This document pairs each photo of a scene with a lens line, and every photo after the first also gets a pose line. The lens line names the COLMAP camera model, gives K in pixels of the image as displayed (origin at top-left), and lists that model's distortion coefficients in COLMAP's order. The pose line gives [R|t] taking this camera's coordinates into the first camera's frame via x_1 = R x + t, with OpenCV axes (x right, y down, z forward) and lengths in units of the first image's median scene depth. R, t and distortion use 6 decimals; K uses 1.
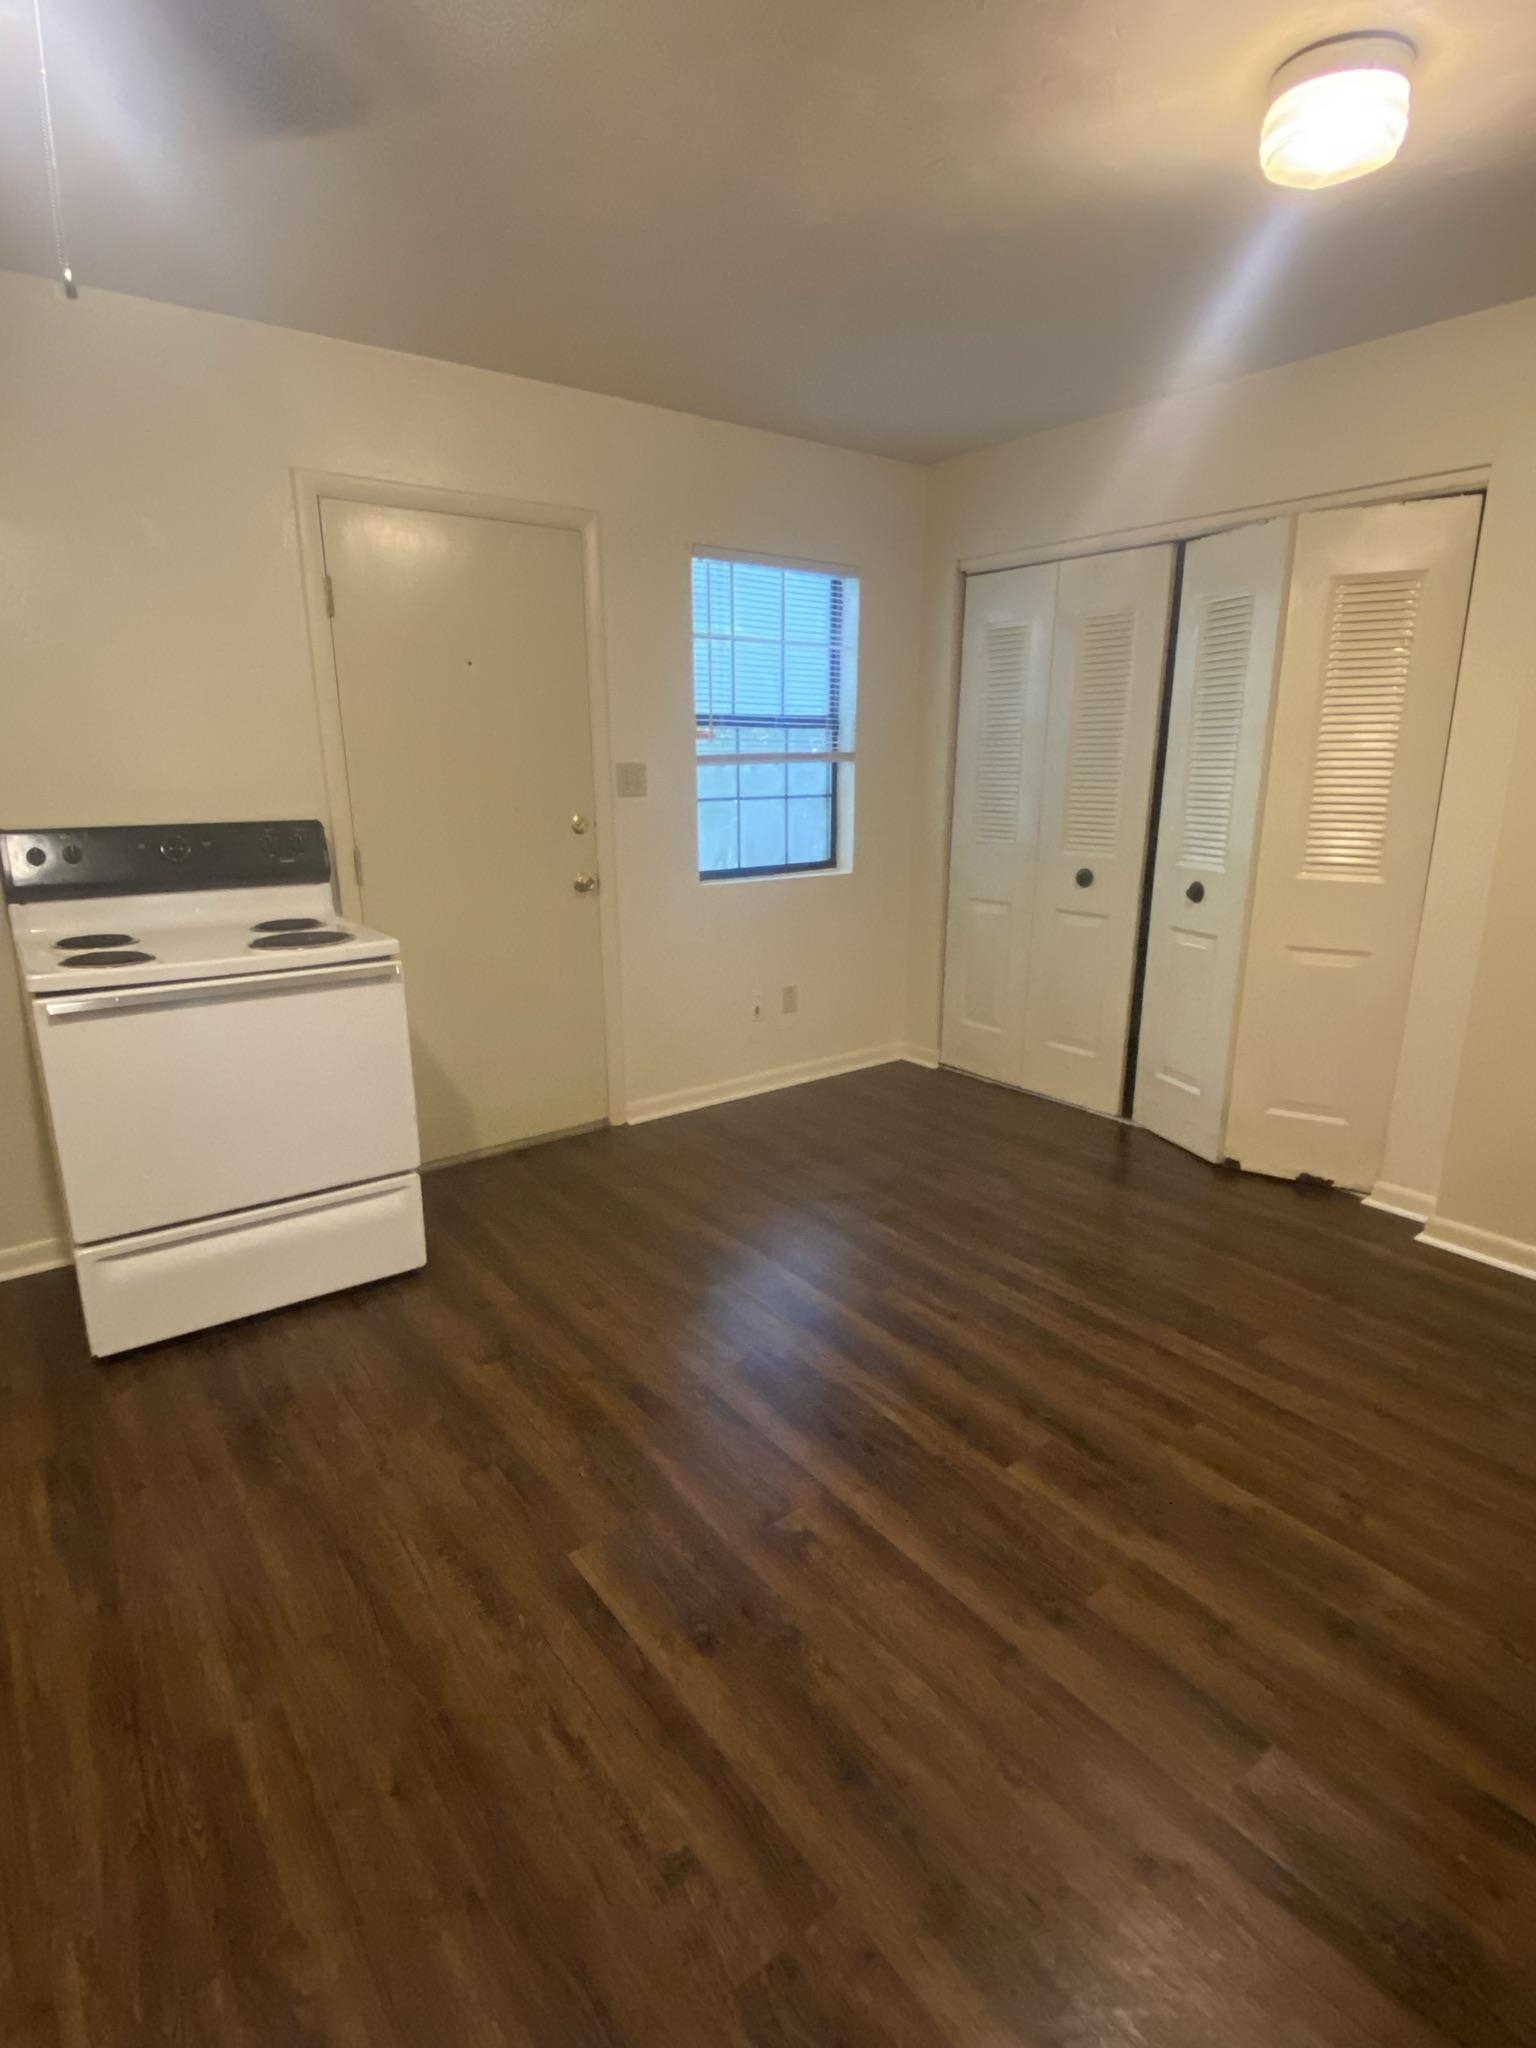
lens RADIAL K [[1062.0, 0, 768.0], [0, 1062.0, 1024.0], [0, 0, 1]] dist [0.018582, -0.020103]
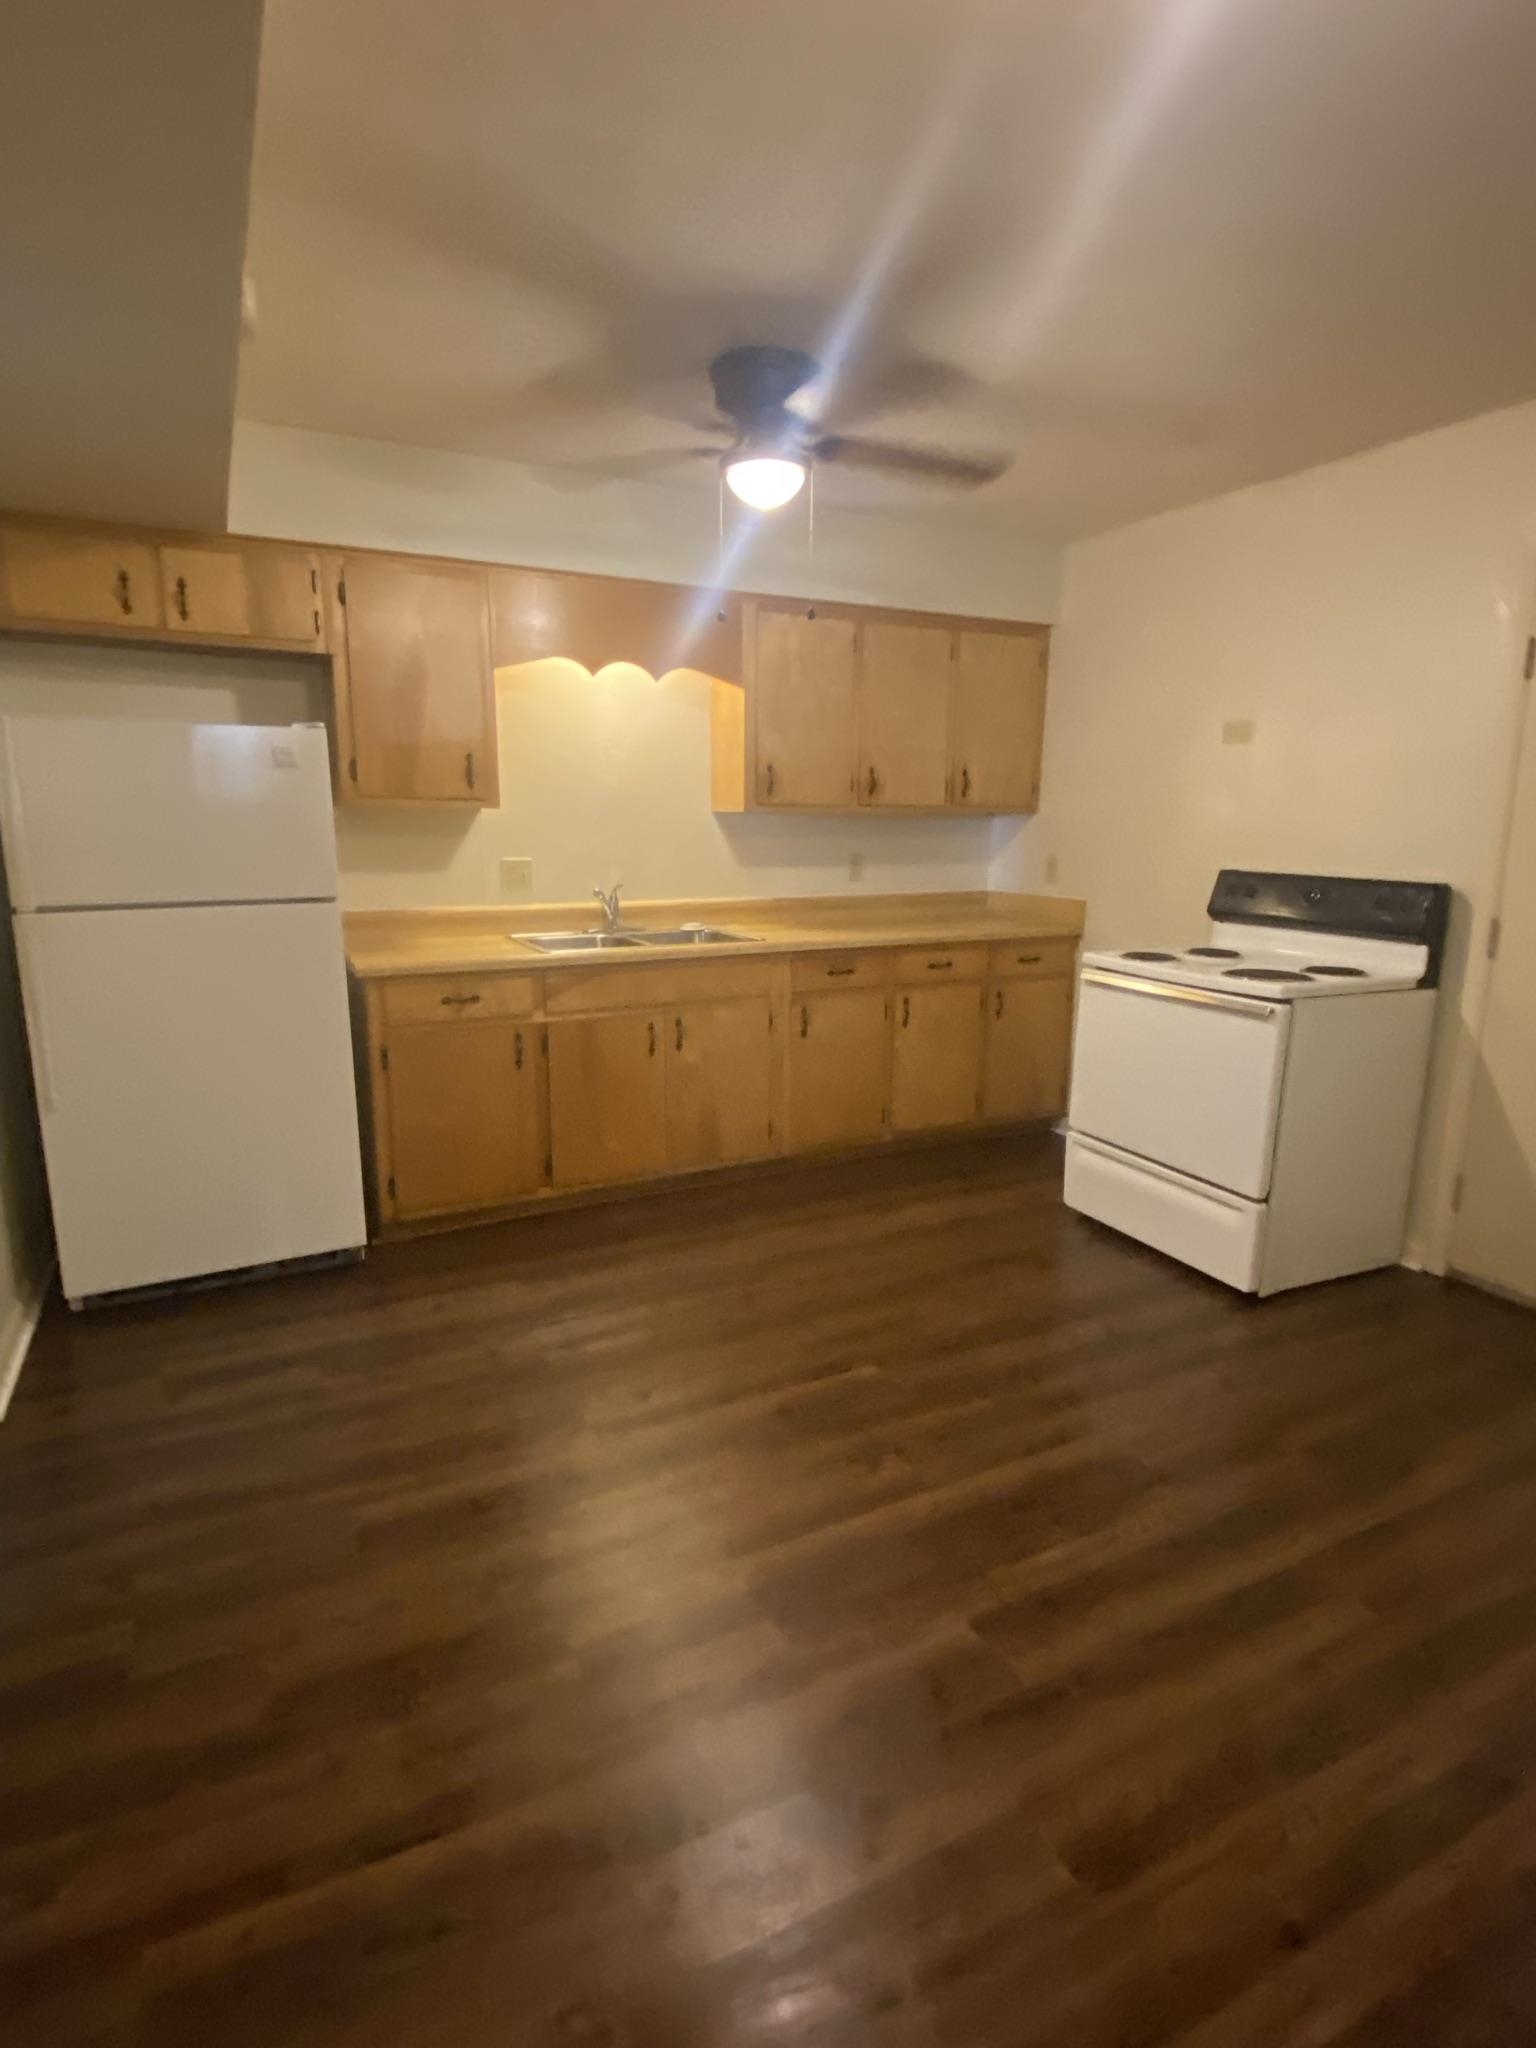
lens RADIAL K [[1062.0, 0, 768.0], [0, 1062.0, 1024.0], [0, 0, 1]] dist [0.018582, -0.020103]
pose [[-0.187233, 0.183730, -0.964980, 0.635572], [-0.250804, 0.940853, 0.227800, -0.125123], [0.949758, 0.284672, -0.130079, 0.518864]]
